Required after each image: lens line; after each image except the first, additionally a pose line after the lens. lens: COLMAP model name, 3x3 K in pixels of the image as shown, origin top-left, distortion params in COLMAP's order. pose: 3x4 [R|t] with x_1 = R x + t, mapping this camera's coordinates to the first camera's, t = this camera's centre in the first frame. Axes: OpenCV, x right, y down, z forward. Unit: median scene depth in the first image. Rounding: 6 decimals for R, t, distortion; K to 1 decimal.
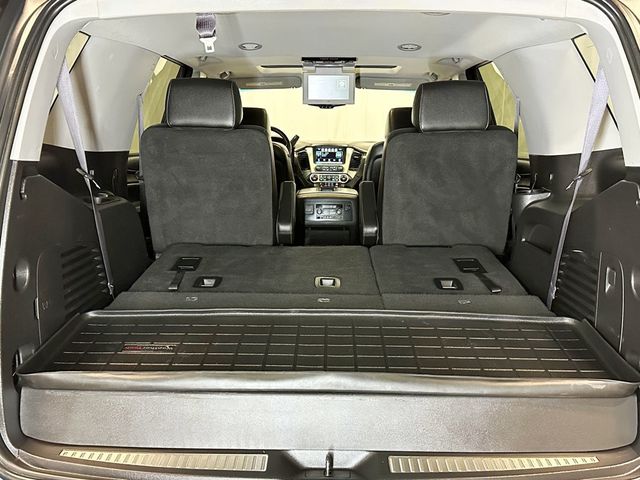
lens RADIAL K [[610.4, 0, 320.0], [0, 610.4, 240.0], [0, 0, 1]] dist [0.130719, -0.166882]
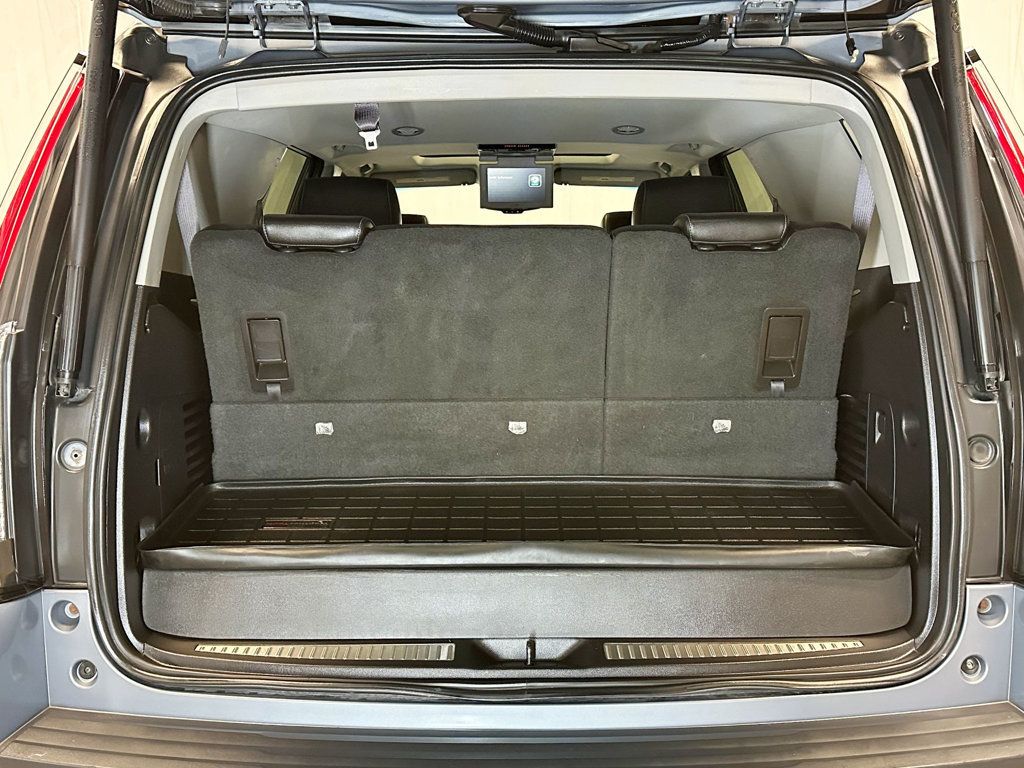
lens RADIAL K [[988.6, 0, 512.0], [0, 988.6, 384.0], [0, 0, 1]] dist [0.104656, 0.001432]
pose [[0.999824, -0.014309, 0.012132, -0.017547], [0.014765, 0.999156, -0.038337, 0.050556], [-0.011573, 0.038510, 0.999191, -0.271966]]
